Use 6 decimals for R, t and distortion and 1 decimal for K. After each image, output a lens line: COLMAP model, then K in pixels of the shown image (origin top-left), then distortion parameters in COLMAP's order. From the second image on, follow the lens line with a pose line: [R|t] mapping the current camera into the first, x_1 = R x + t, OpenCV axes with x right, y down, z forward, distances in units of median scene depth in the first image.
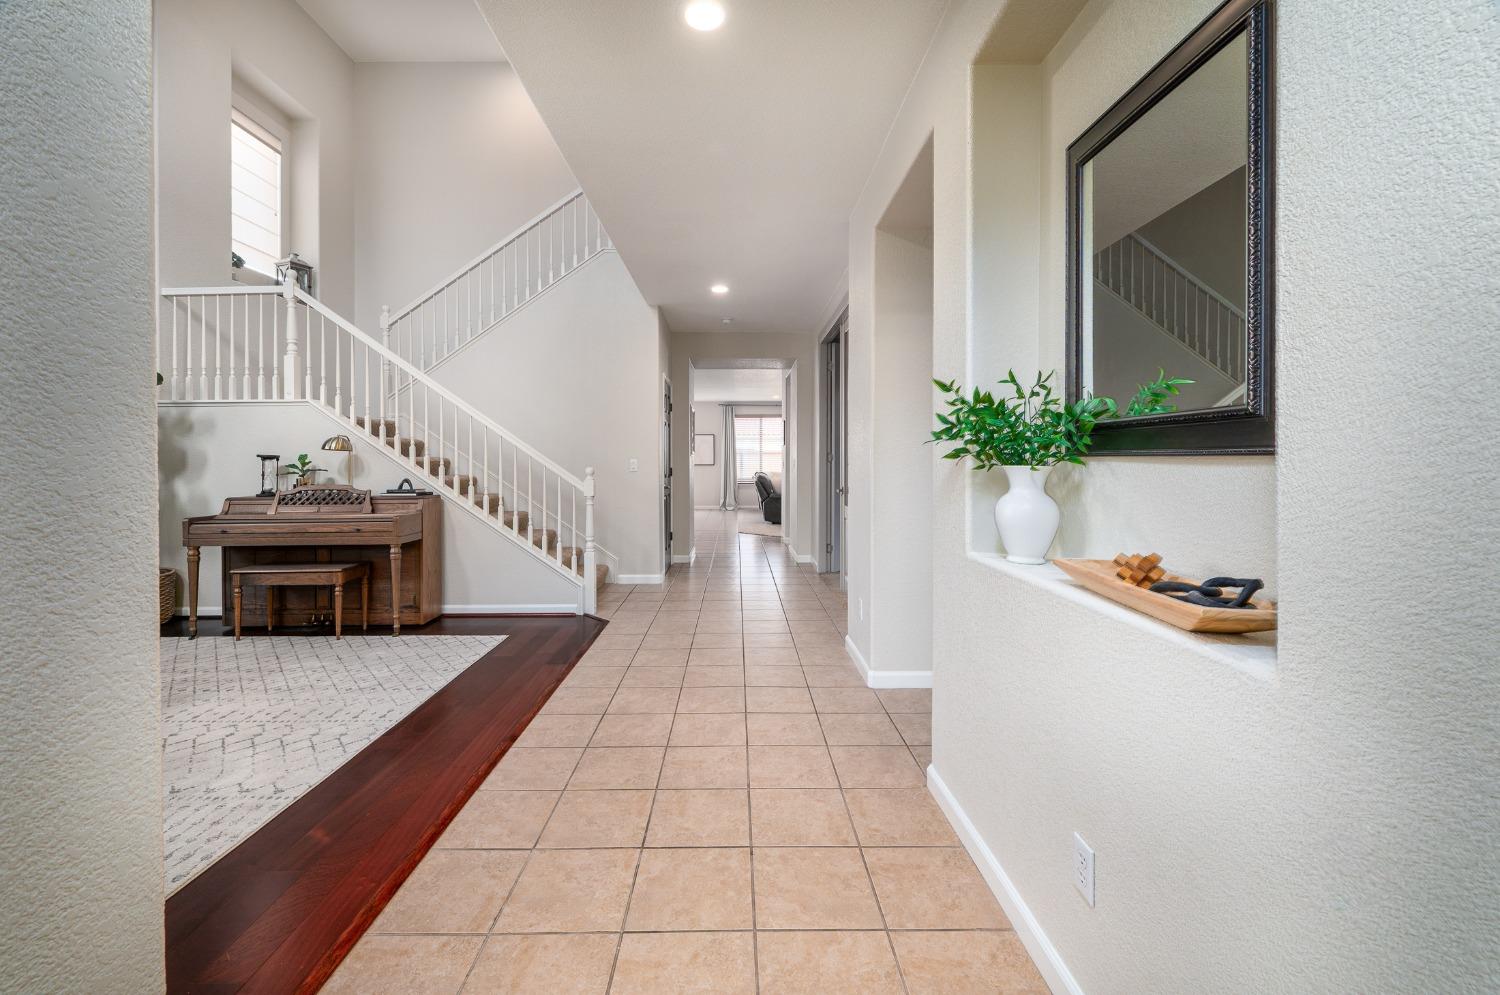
lens RADIAL K [[598.2, 0, 750.0], [0, 598.2, 497.5], [0, 0, 1]] dist [-0.001776, -0.000112]
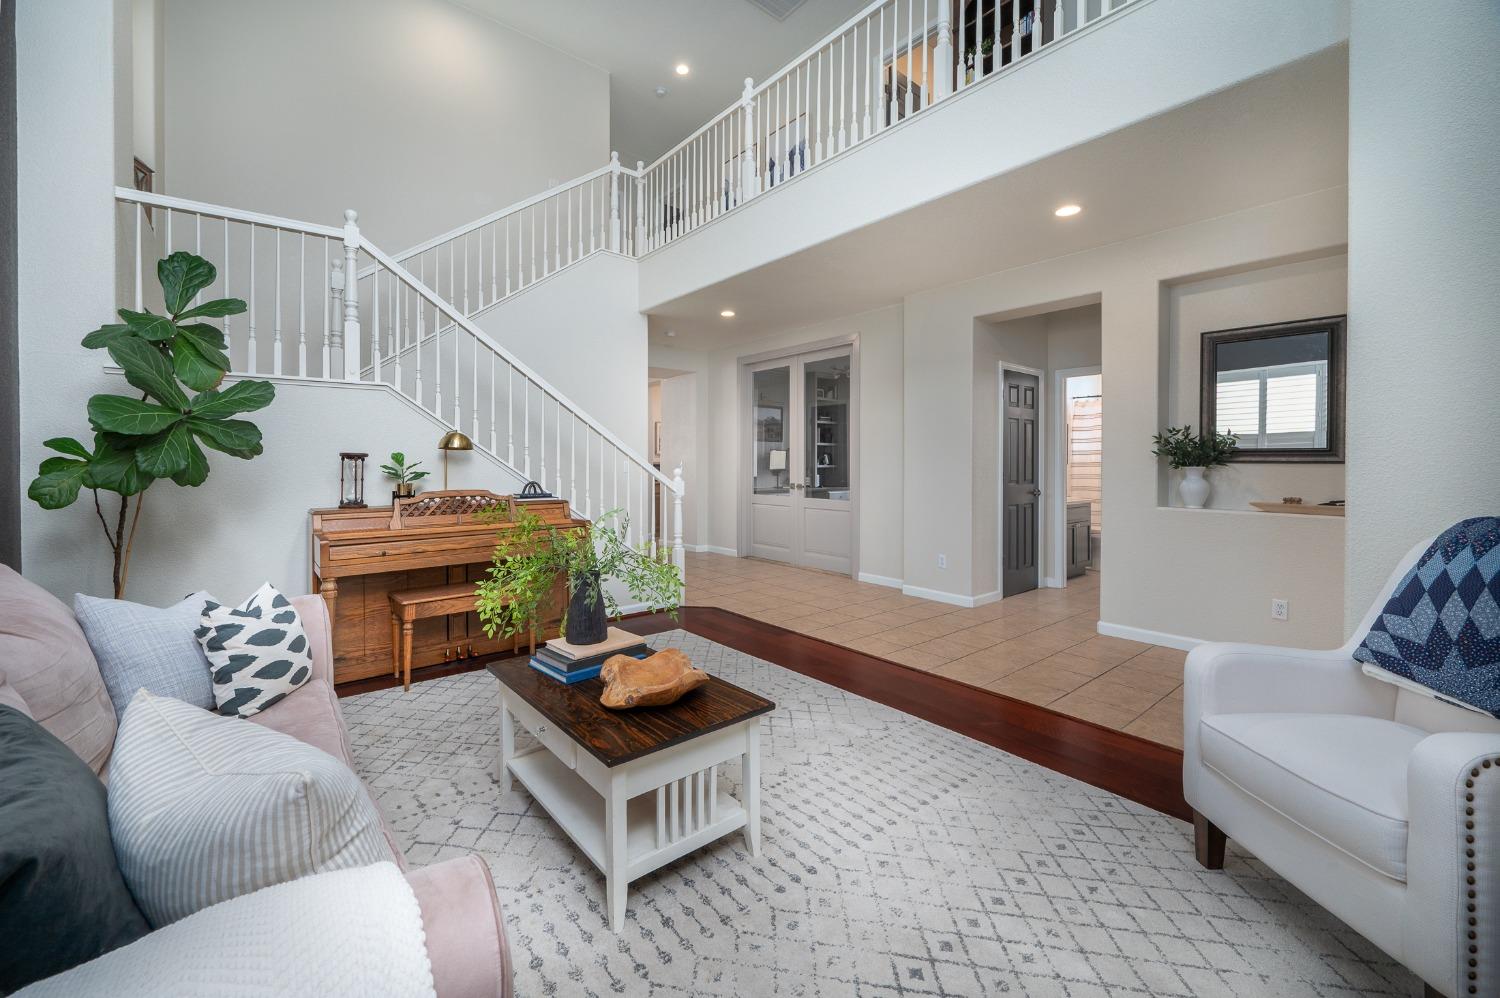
lens RADIAL K [[598.2, 0, 750.0], [0, 598.2, 499.0], [0, 0, 1]] dist [-0.001776, -0.000112]
pose [[0.780851, -0.035339, 0.623717, -0.916750], [0.033549, 0.999330, 0.014620, -0.007468], [-0.623816, 0.009509, 0.781513, 0.099297]]
